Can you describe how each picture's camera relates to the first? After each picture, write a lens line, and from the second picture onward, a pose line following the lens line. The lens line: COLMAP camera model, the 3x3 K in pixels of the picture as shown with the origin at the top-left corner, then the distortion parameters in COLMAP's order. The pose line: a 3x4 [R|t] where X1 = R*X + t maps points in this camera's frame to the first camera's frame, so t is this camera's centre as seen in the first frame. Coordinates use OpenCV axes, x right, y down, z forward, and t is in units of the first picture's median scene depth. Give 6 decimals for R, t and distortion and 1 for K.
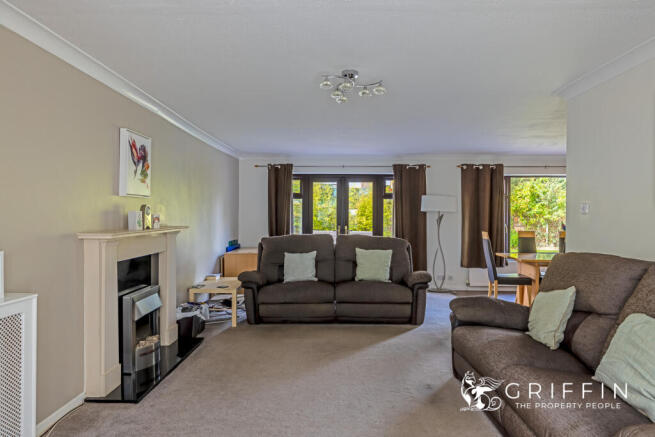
lens RADIAL K [[403.0, 0, 325.4], [0, 403.0, 217.3], [0, 0, 1]] dist [0.007026, 0.000296]
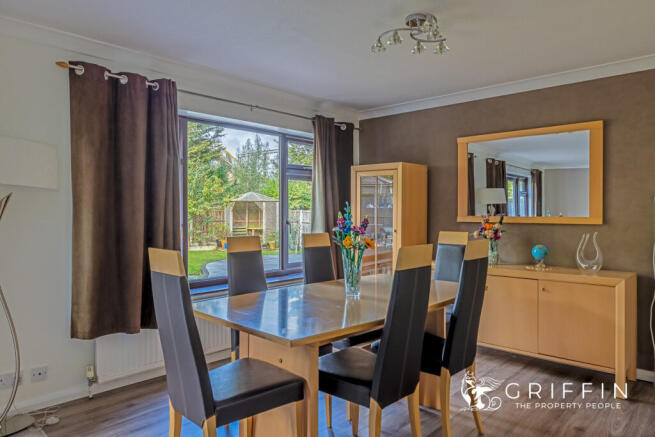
lens RADIAL K [[444.9, 0, 329.3], [0, 444.9, 215.6], [0, 0, 1]] dist [0.002154, 0.002072]
pose [[0.672340, -0.010135, 0.740173, 0.193499], [0.004933, 0.999945, 0.009211, 0.007564], [-0.740226, -0.002541, 0.672353, 0.549588]]
